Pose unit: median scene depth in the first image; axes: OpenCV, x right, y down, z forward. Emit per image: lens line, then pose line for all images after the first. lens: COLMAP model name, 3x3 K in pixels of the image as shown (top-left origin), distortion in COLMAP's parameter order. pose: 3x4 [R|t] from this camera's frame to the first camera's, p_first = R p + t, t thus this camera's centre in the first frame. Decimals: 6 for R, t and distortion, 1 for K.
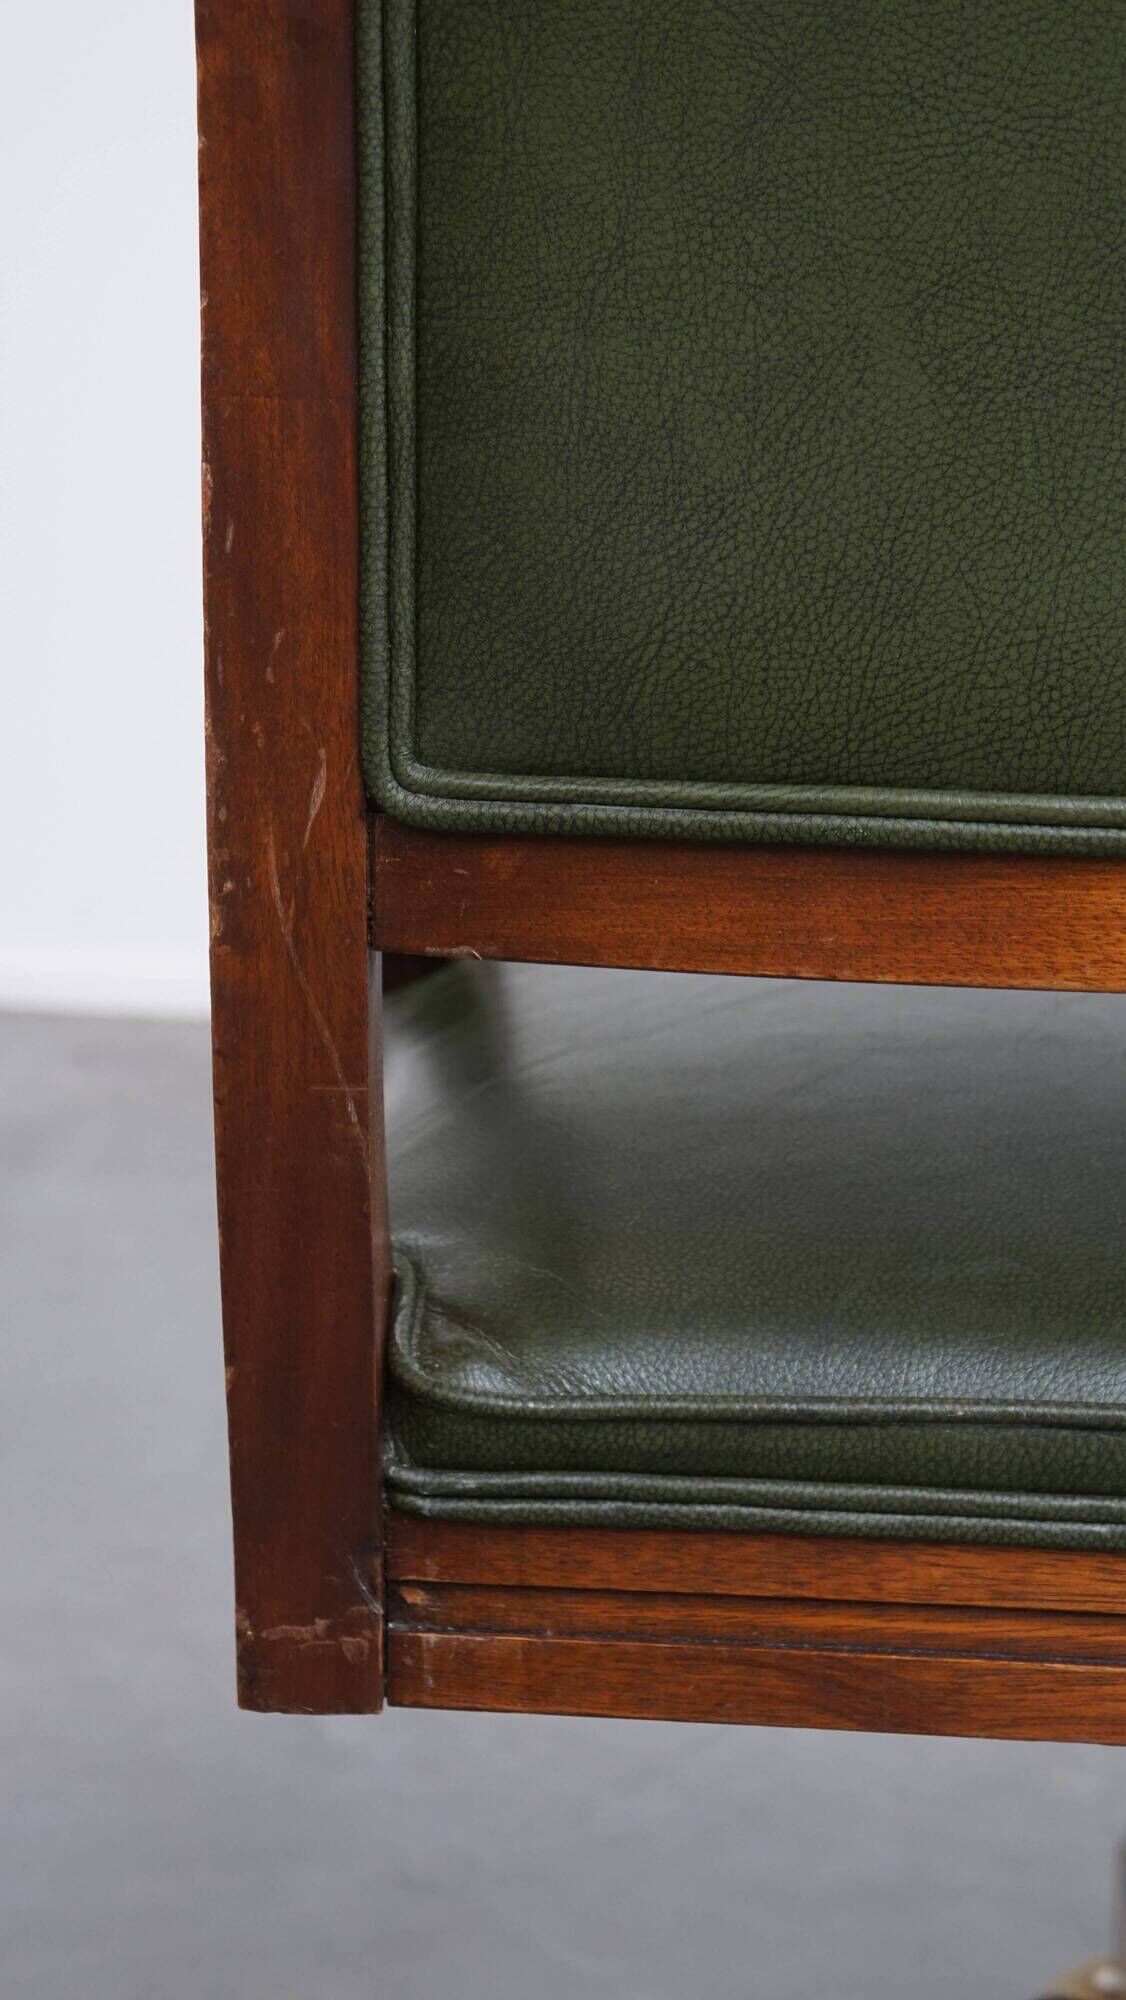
lens RADIAL K [[4114.5, 0, 563.0], [0, 4114.5, 1000.0], [0, 0, 1]] dist [0.145804, 0.312908]
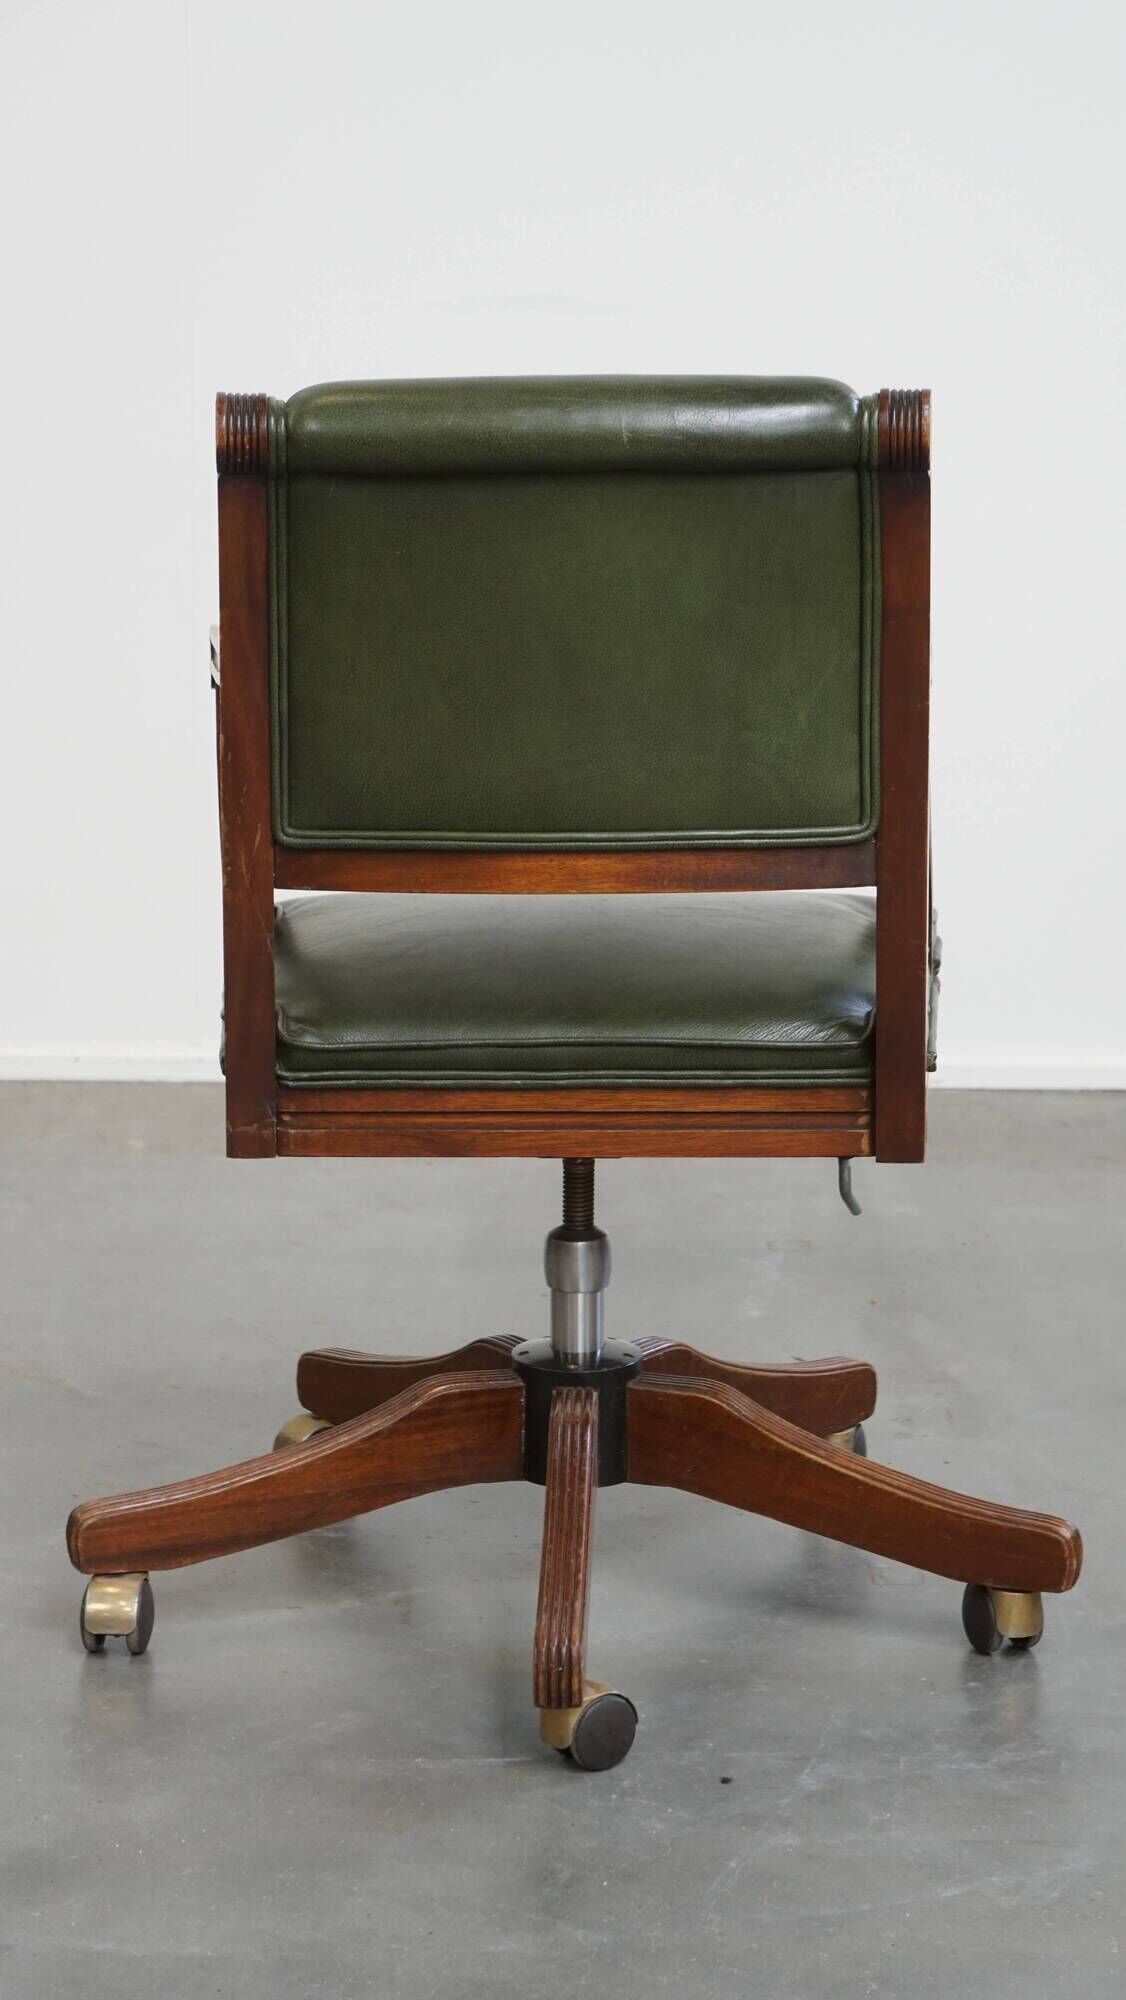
lens RADIAL K [[4114.5, 0, 563.0], [0, 4114.5, 1000.0], [0, 0, 1]] dist [0.145804, 0.312908]
pose [[0.994878, -0.025394, 0.097838, -0.127298], [0.029478, 0.998744, -0.040526, 0.190300], [-0.096686, 0.043203, 0.994377, -1.963570]]
